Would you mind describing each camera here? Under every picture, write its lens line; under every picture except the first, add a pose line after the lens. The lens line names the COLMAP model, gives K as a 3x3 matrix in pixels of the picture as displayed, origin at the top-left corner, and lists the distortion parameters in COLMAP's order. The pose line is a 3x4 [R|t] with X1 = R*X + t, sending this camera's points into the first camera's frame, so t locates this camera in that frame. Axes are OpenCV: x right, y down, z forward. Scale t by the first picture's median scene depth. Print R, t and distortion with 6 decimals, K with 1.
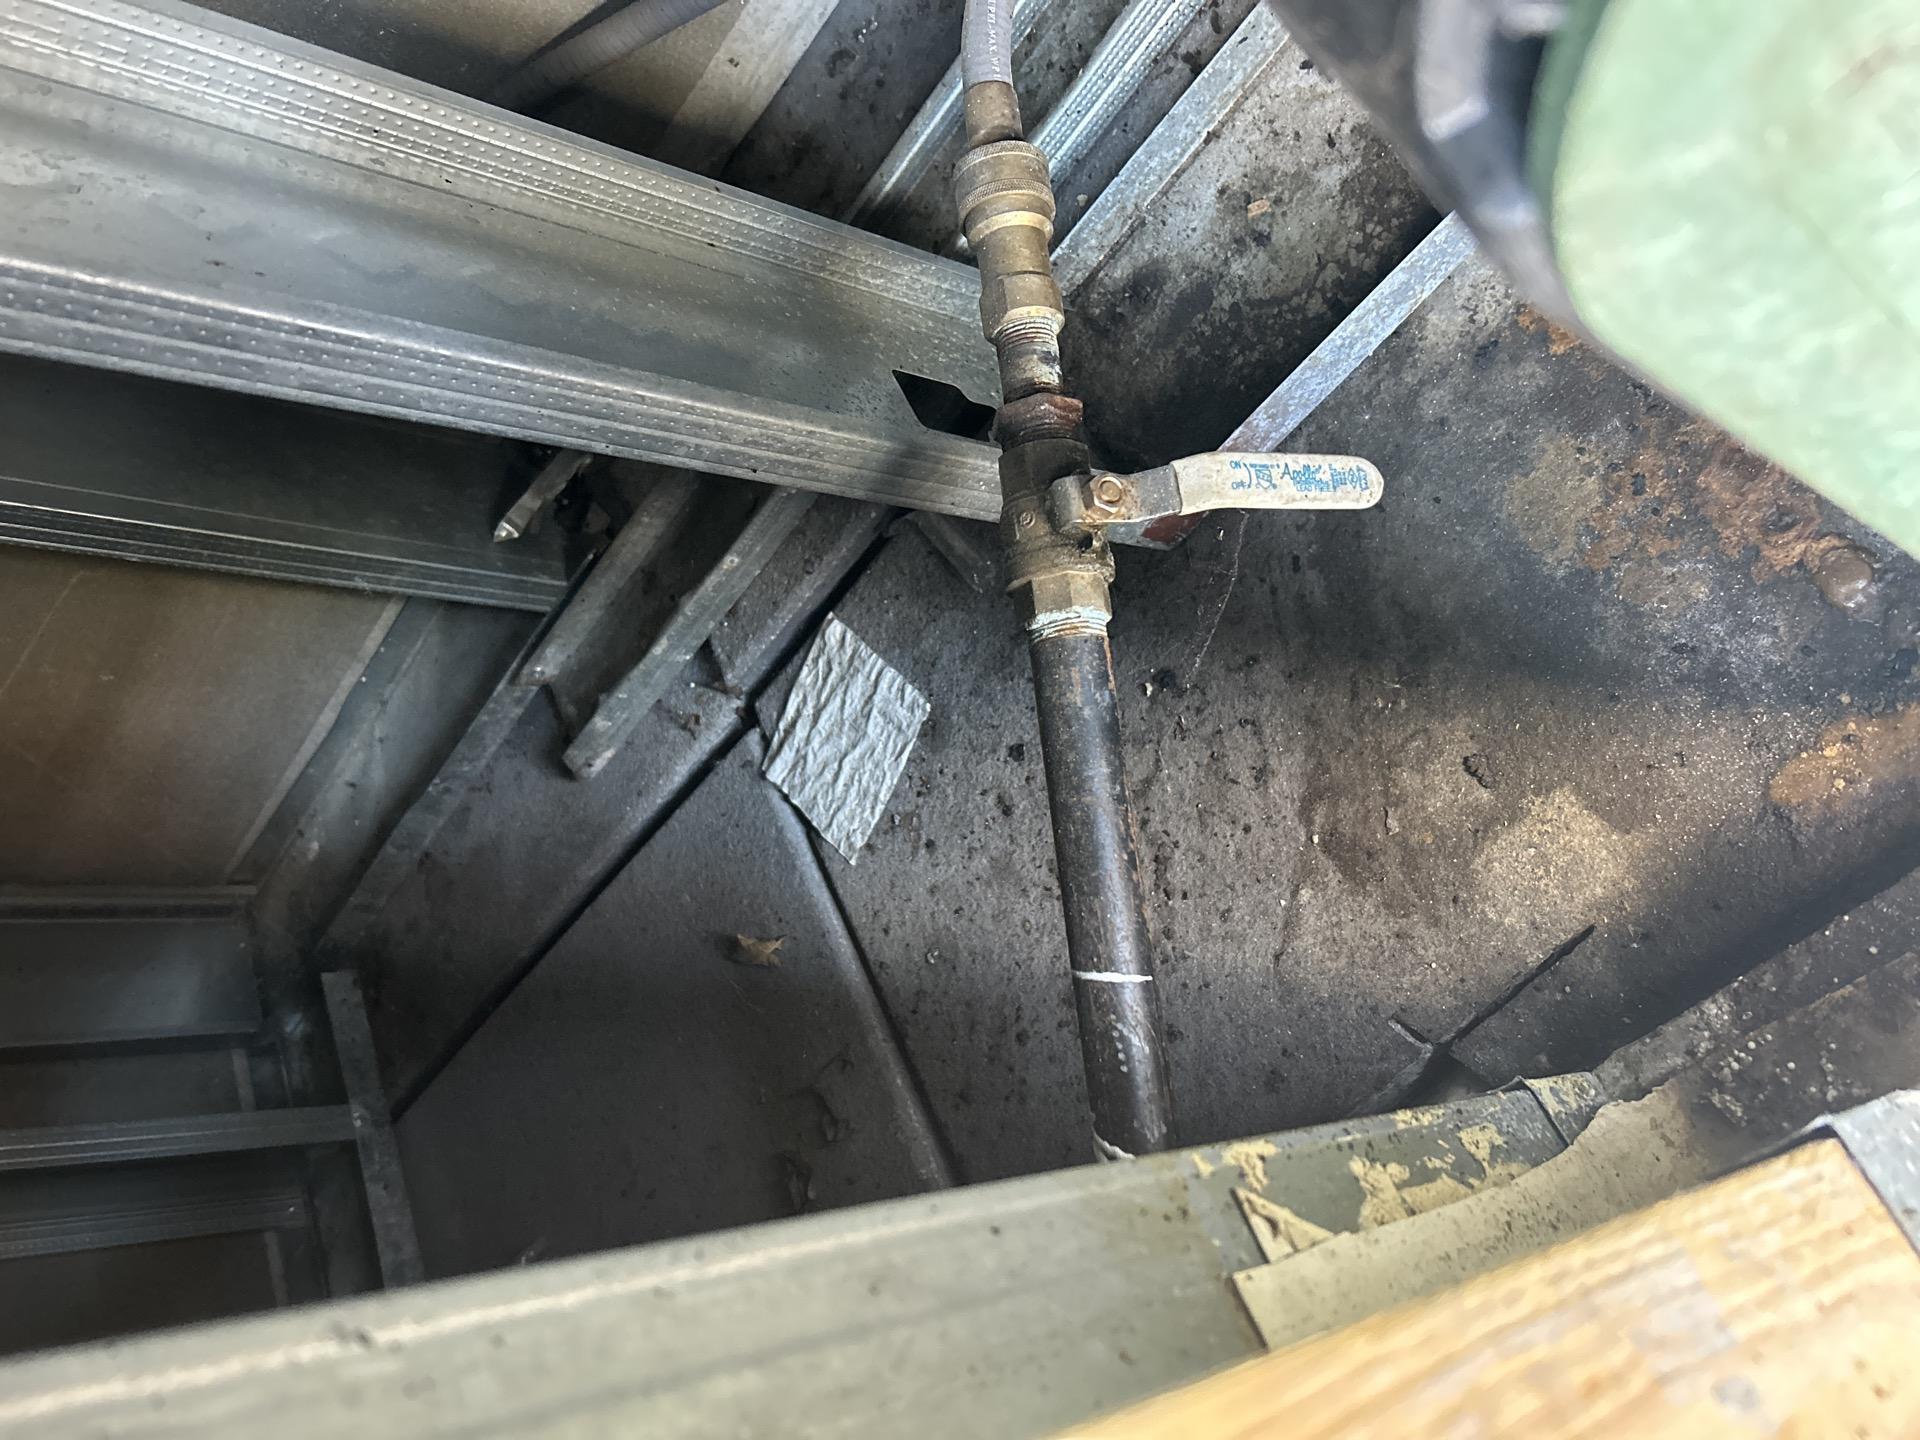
lens RADIAL K [[1474.2, 0, 1091.1], [0, 1474.2, 717.5], [0, 0, 1]] dist [0.116553, -0.206779]
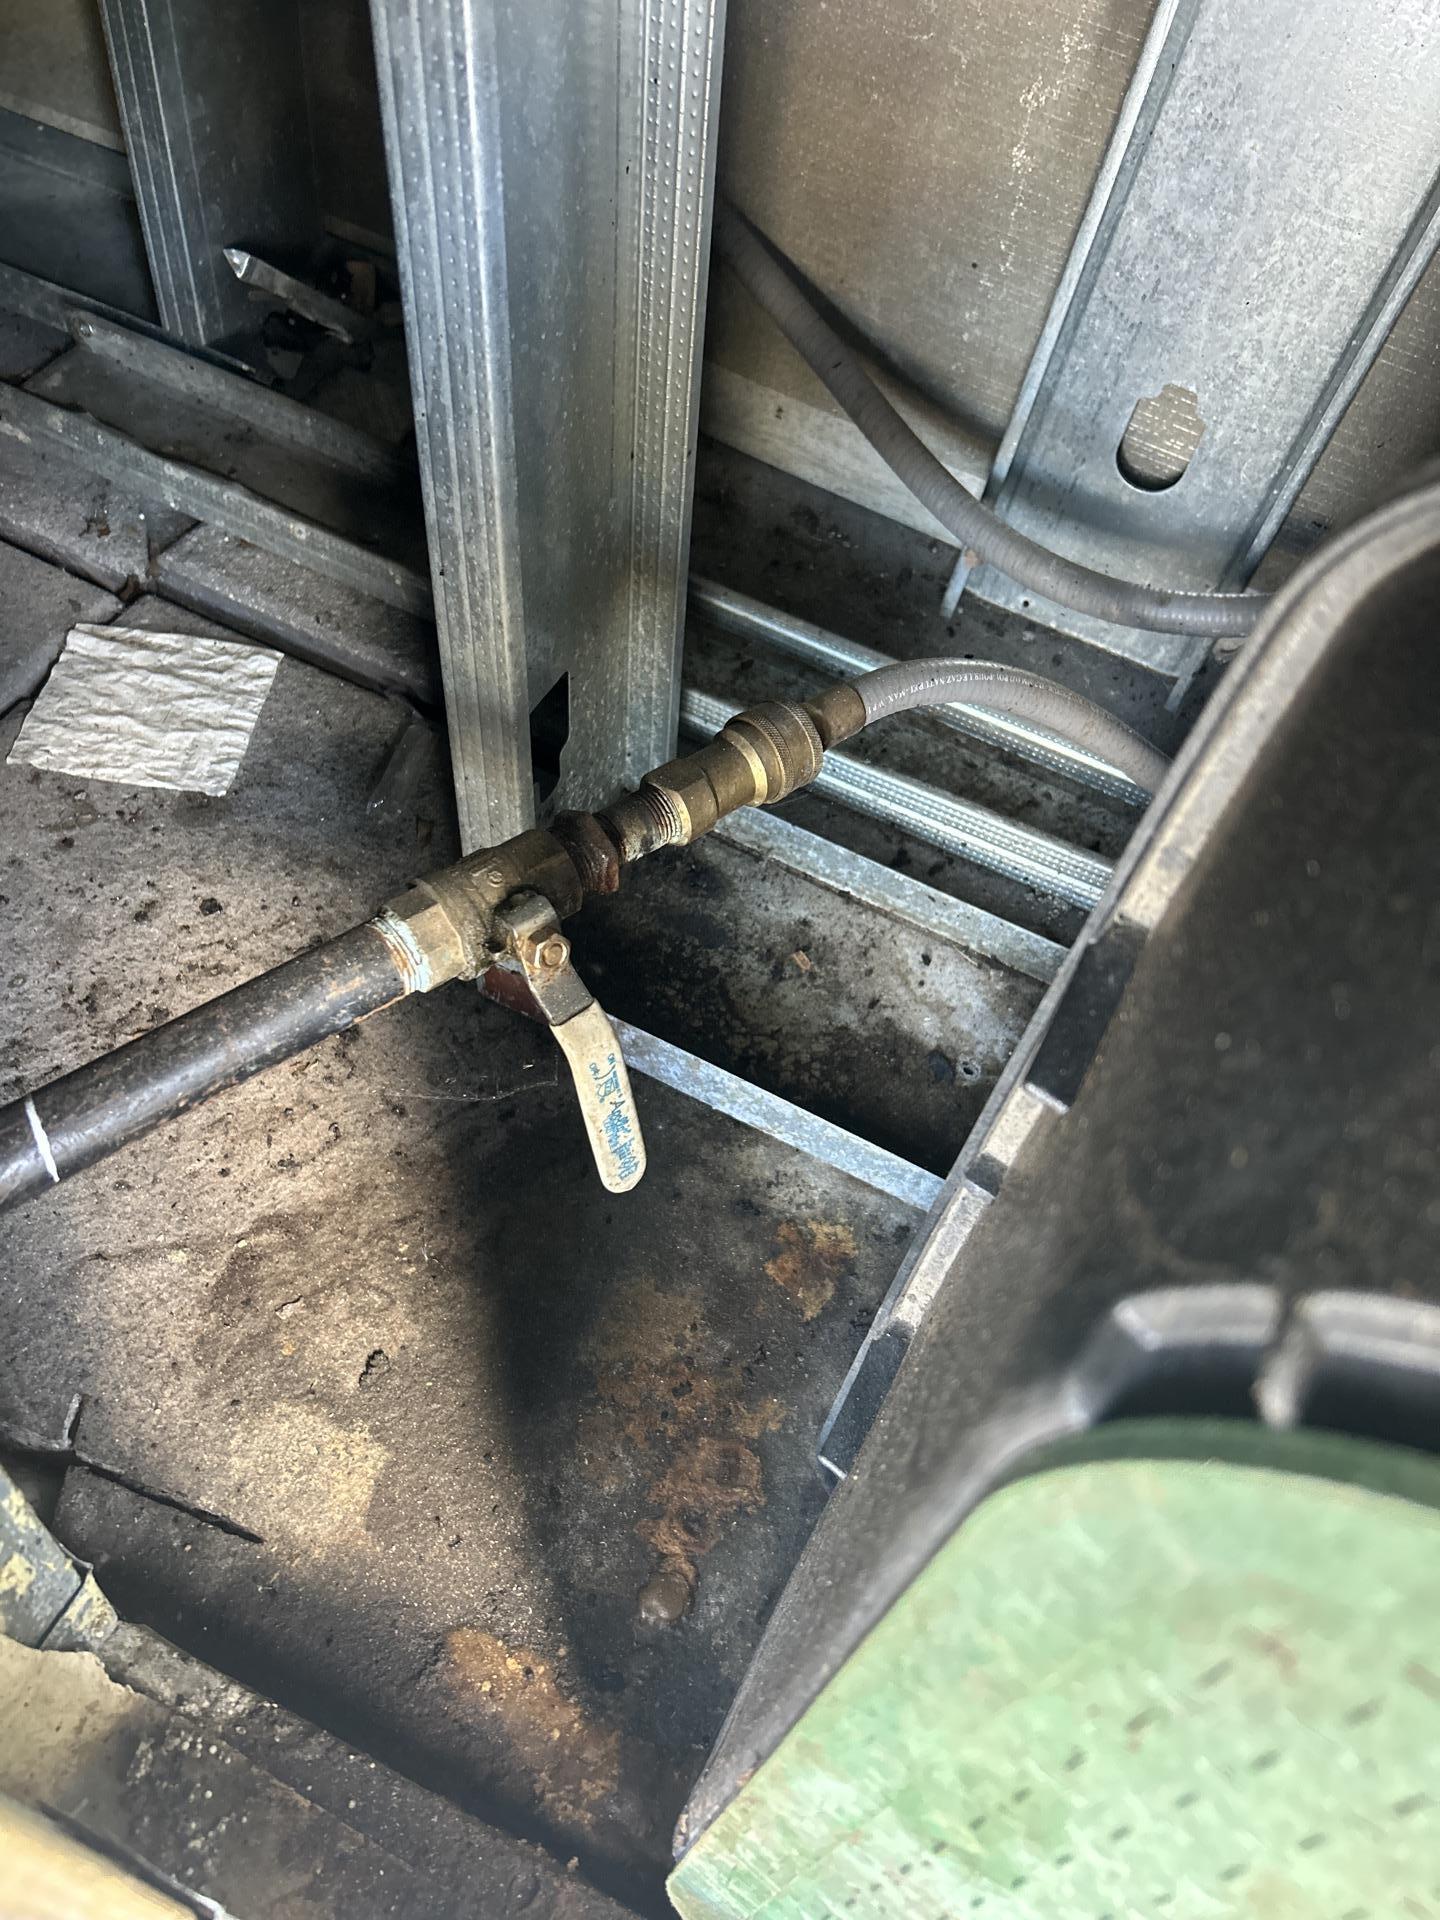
lens RADIAL K [[1456.9, 0, 721.5], [0, 1456.9, 1058.4], [0, 0, 1]] dist [0.075169, -0.090317]
pose [[0.284343, 0.929806, 0.233688, -0.090904], [-0.893681, 0.345308, -0.286526, 0.037058], [-0.347107, -0.127371, 0.929136, 0.041919]]
